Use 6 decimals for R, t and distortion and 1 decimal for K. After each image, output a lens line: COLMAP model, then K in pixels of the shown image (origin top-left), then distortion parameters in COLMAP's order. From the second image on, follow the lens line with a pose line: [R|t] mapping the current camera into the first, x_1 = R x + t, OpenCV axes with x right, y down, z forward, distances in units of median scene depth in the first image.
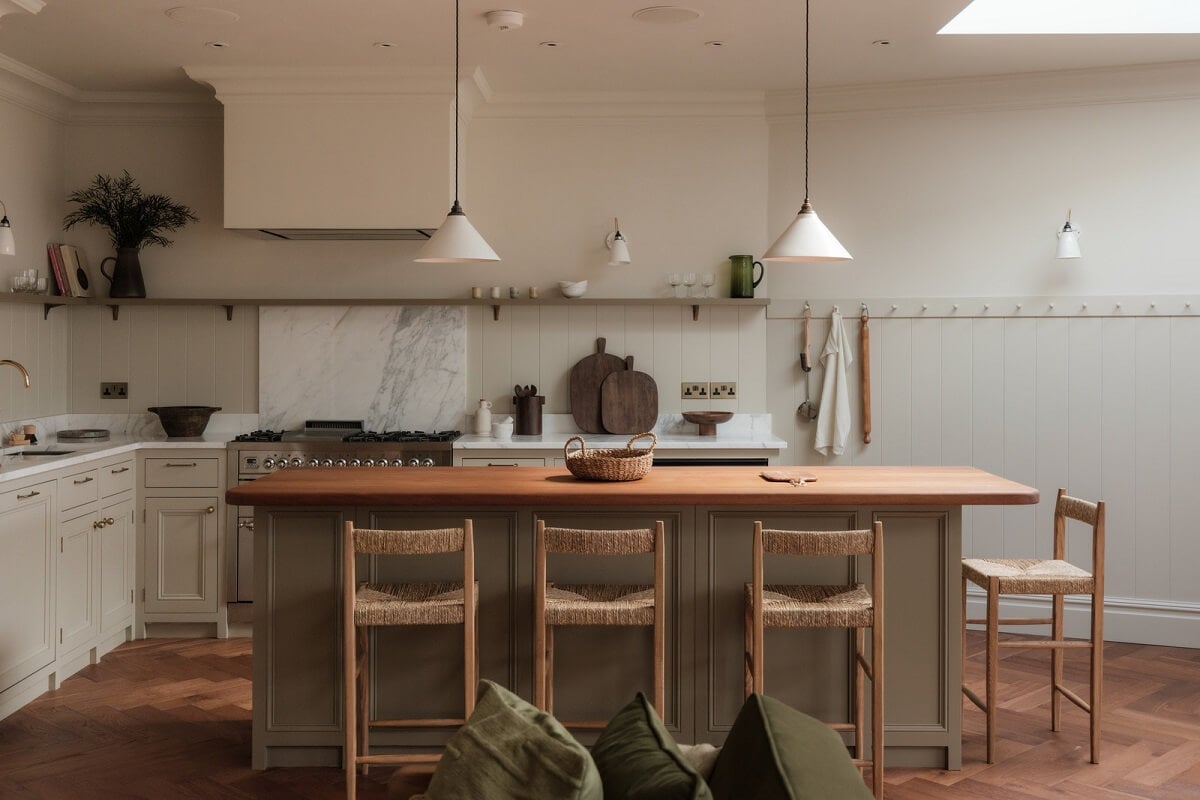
lens RADIAL K [[1298.7, 0, 602.5], [0, 1298.7, 343.3], [0, 0, 1]] dist [0.003018, 0.001140]
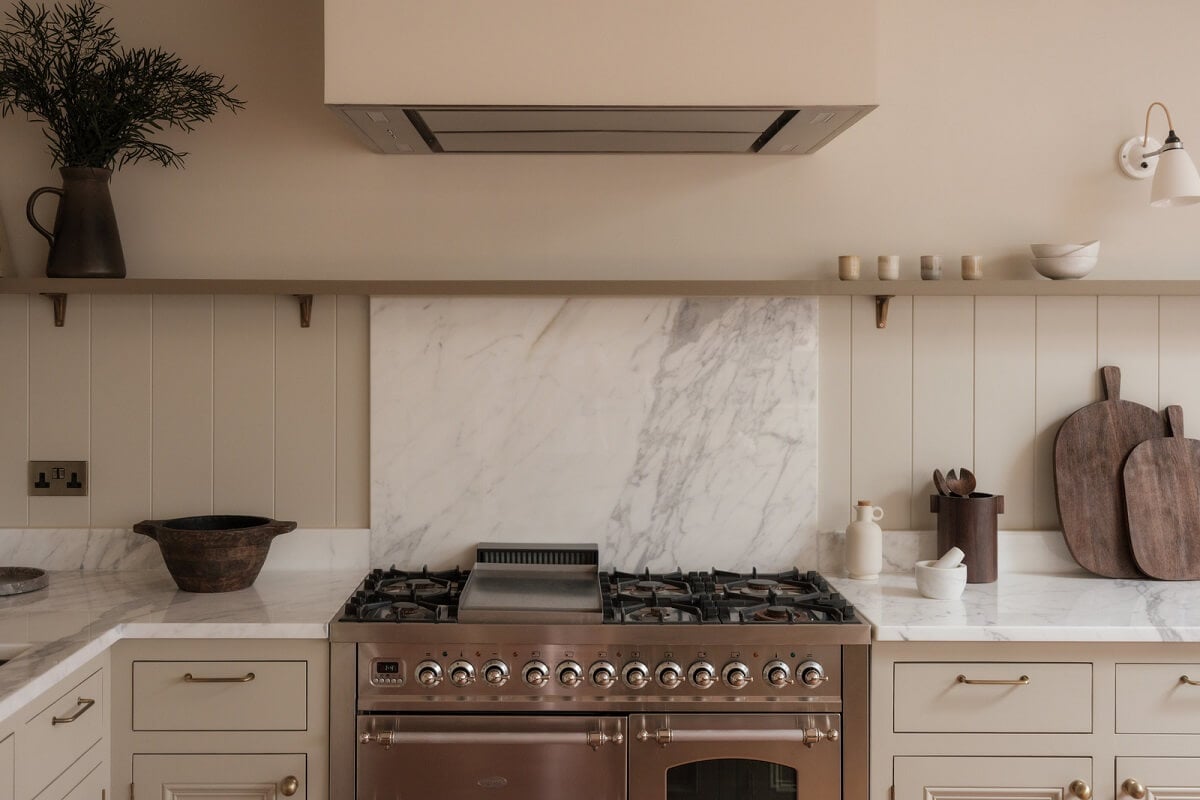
lens RADIAL K [[1338.4, 0, 555.4], [0, 1338.4, 361.9], [0, 0, 1]] dist [0.004479, 0.010160]
pose [[0.999987, 0.001559, -0.004784, -0.198185], [-0.001493, 0.999905, 0.013705, -0.012116], [0.004805, -0.013697, 0.999895, 0.529274]]
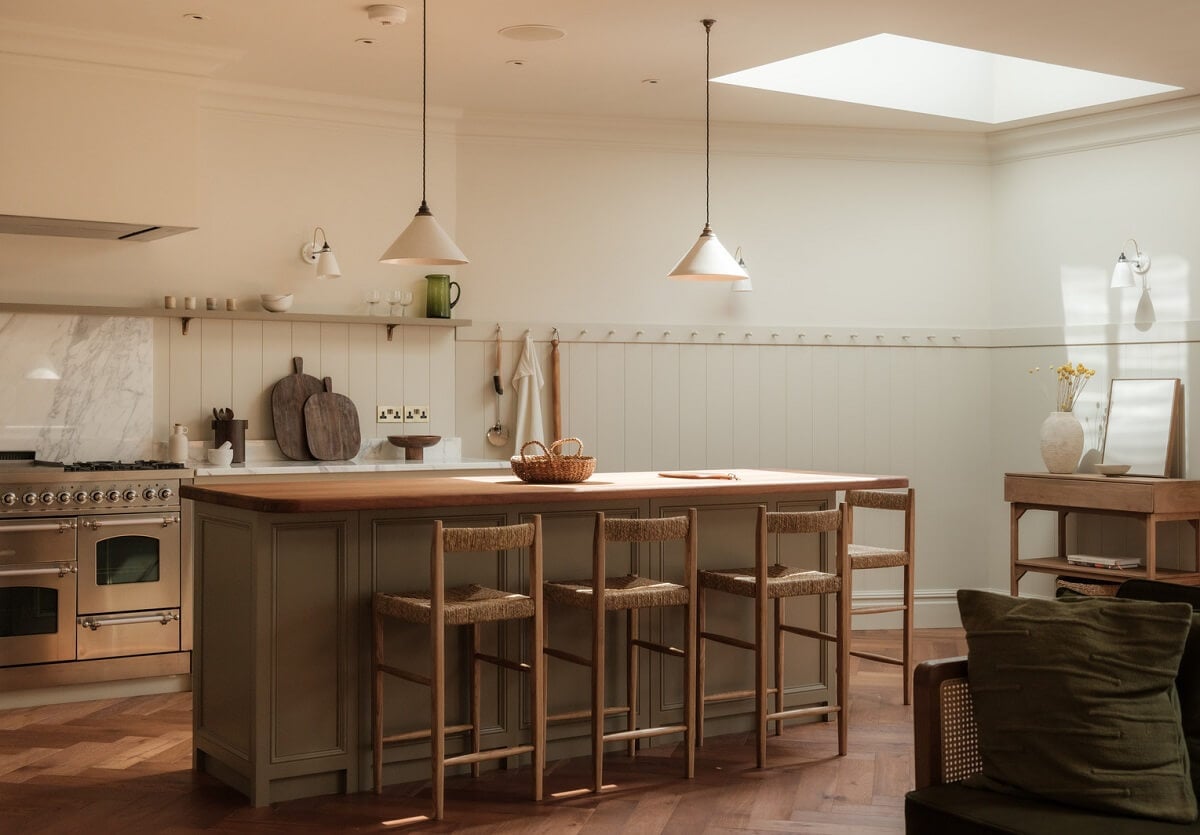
lens RADIAL K [[1519.5, 0, 596.7], [0, 1519.5, 386.3], [0, 0, 1]] dist [0.003023, 0.016196]
pose [[0.833445, 0.008018, 0.552545, -0.424357], [-0.002924, 0.999945, -0.010100, 0.027242], [-0.552595, 0.006802, 0.833422, -0.014238]]
